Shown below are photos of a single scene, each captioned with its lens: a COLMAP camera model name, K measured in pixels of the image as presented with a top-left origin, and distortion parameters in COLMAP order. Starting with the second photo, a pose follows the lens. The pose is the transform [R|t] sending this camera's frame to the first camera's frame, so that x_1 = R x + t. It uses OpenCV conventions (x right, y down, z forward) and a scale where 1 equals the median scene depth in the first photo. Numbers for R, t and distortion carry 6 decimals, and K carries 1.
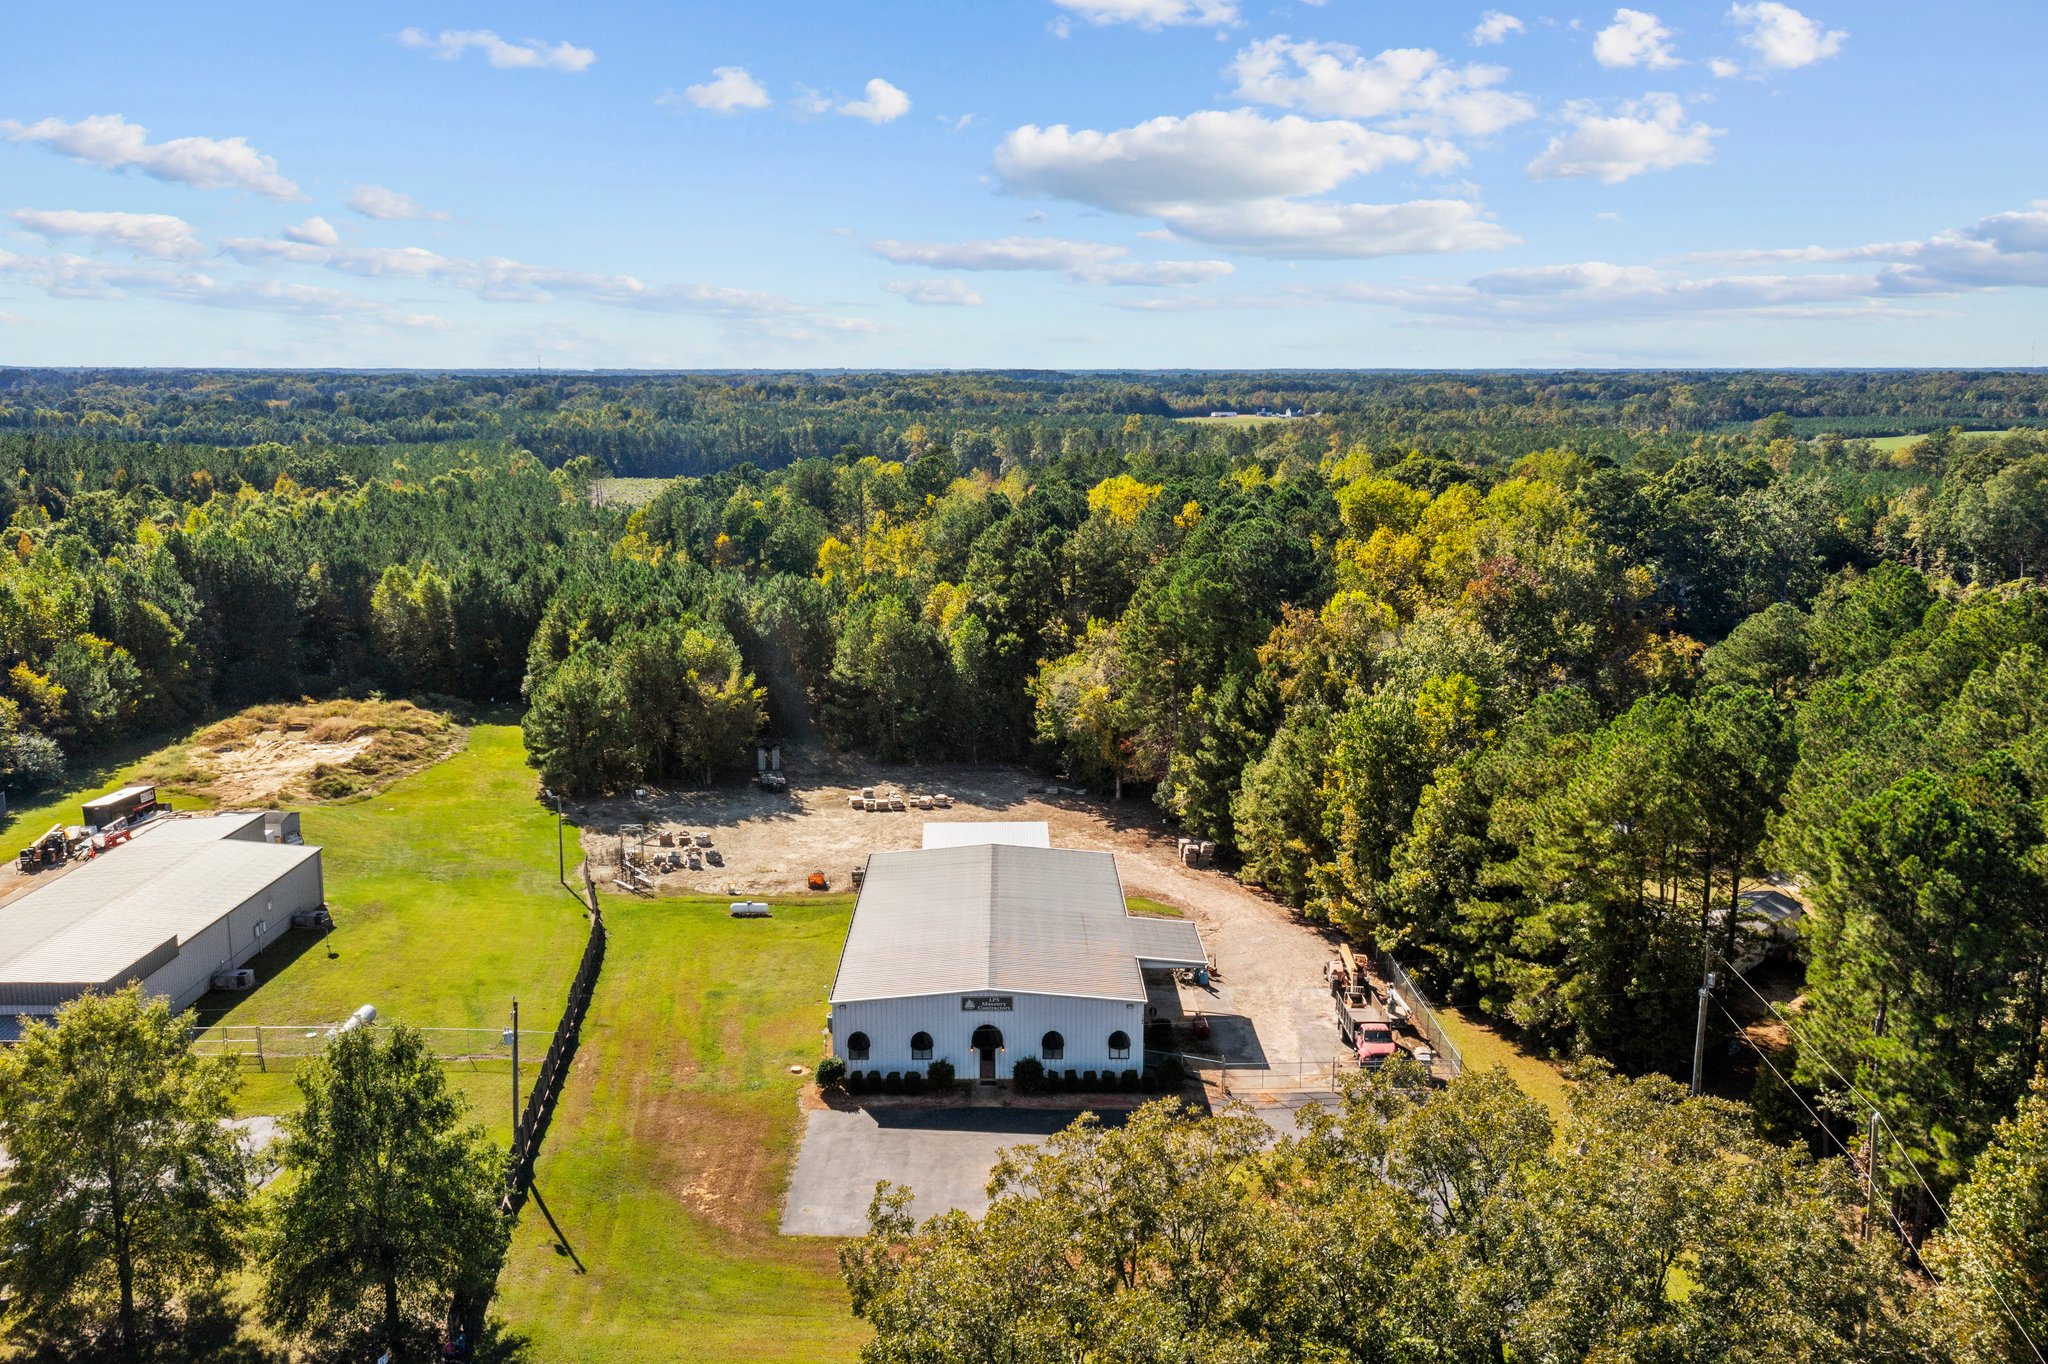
lens RADIAL K [[1662.9, 0, 1024.0], [0, 1662.9, 682.0], [0, 0, 1]] dist [-0.005535, 0.009873]
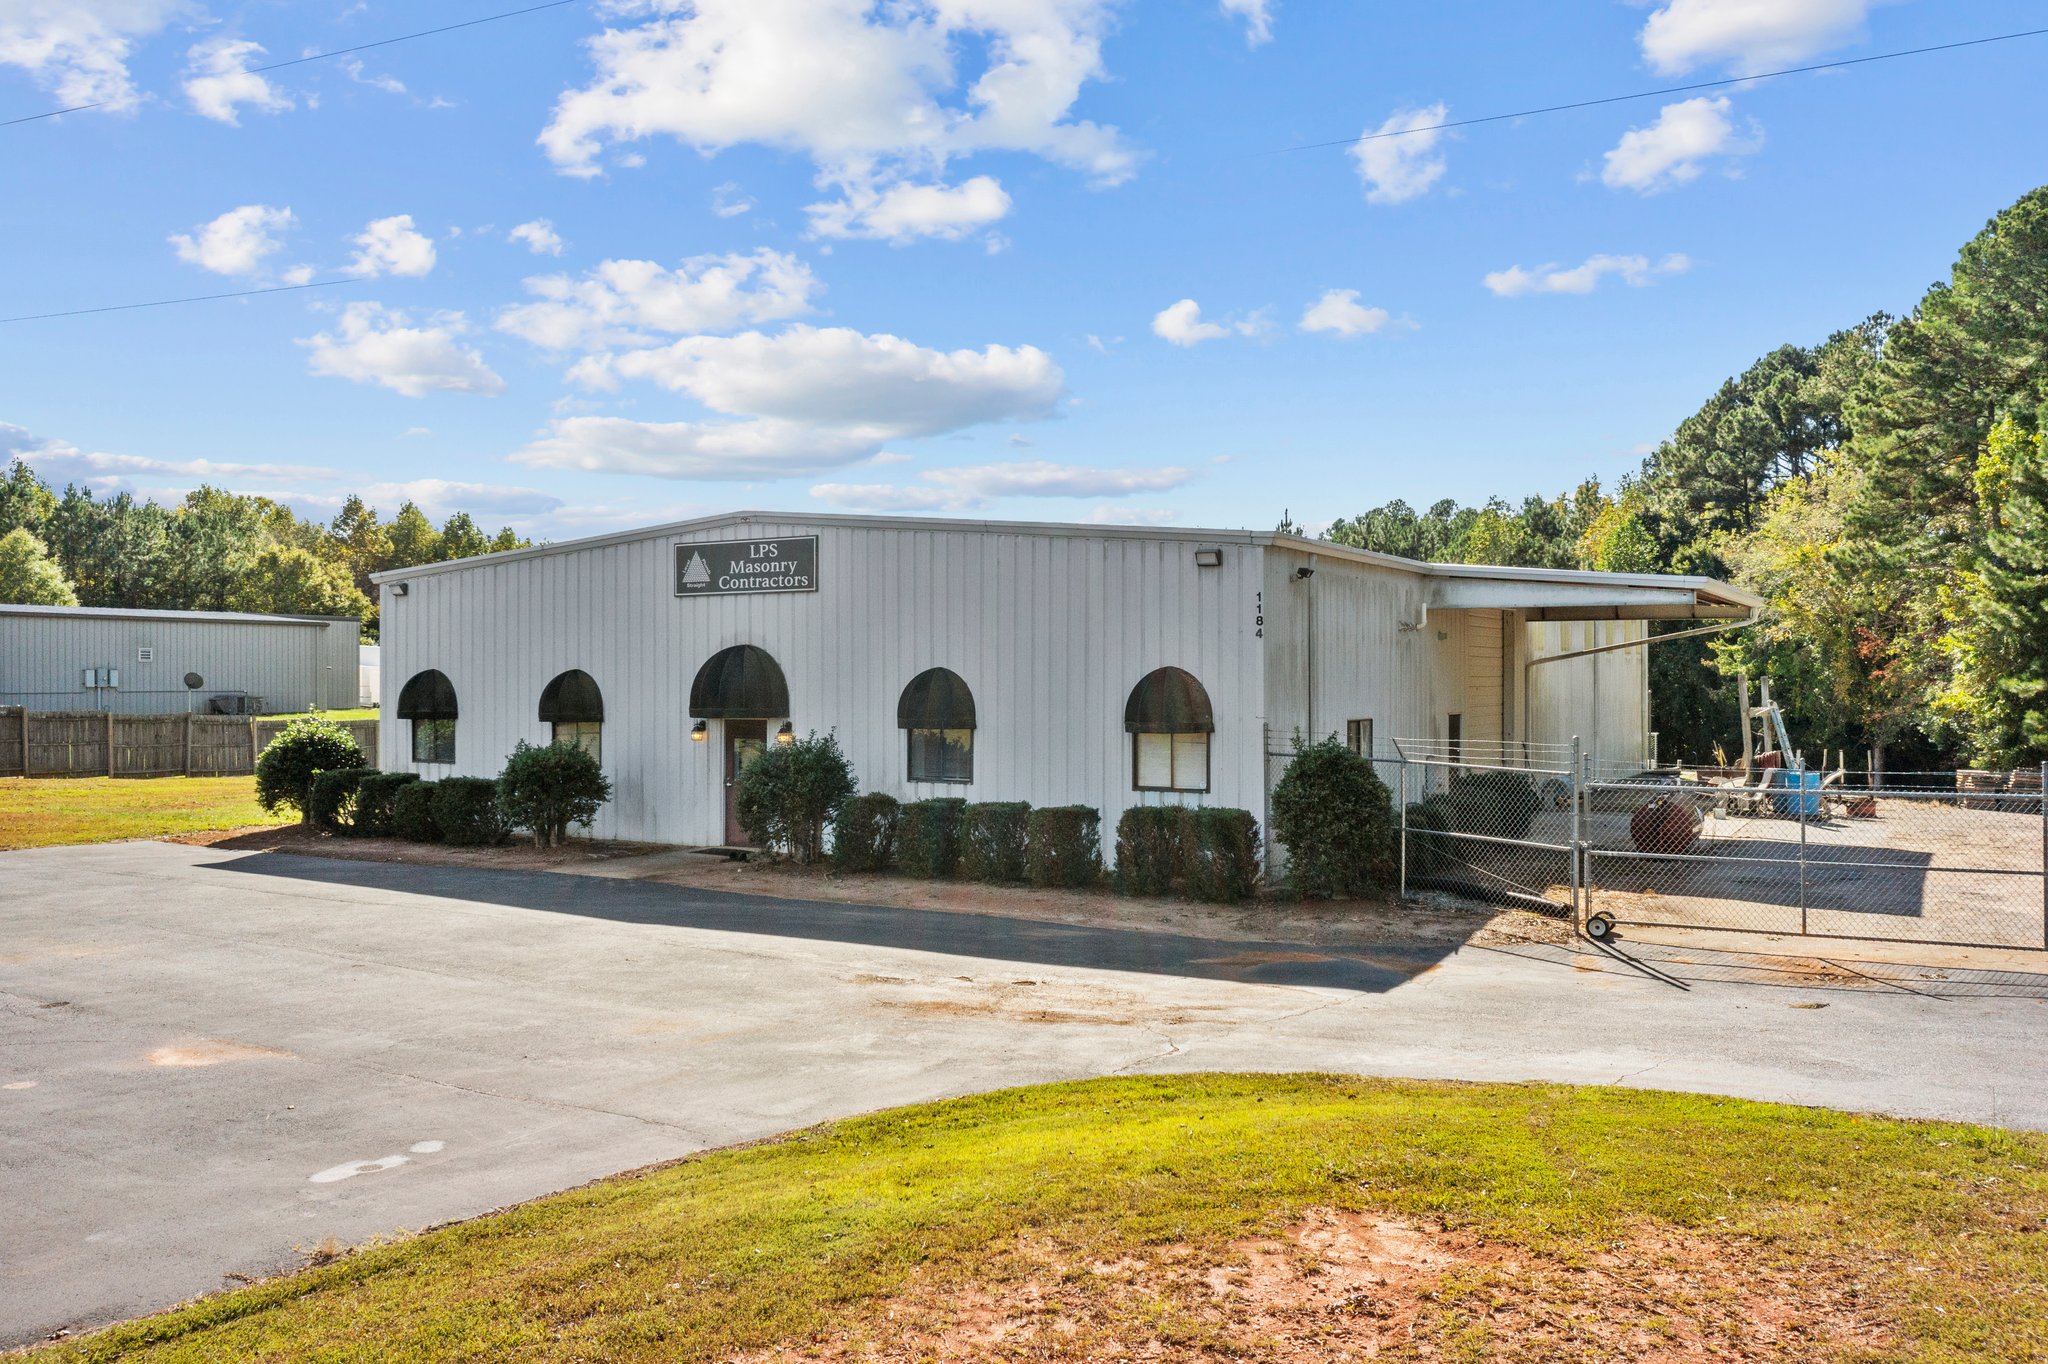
lens RADIAL K [[1624.7, 0, 1029.1], [0, 1624.7, 699.6], [0, 0, 1]] dist [0.000354, 0.004686]
pose [[0.858592, 0.002080, -0.512656, 0.090689], [-0.089974, 0.985082, -0.146692, 0.142067], [0.504703, 0.172074, 0.845970, 0.447686]]
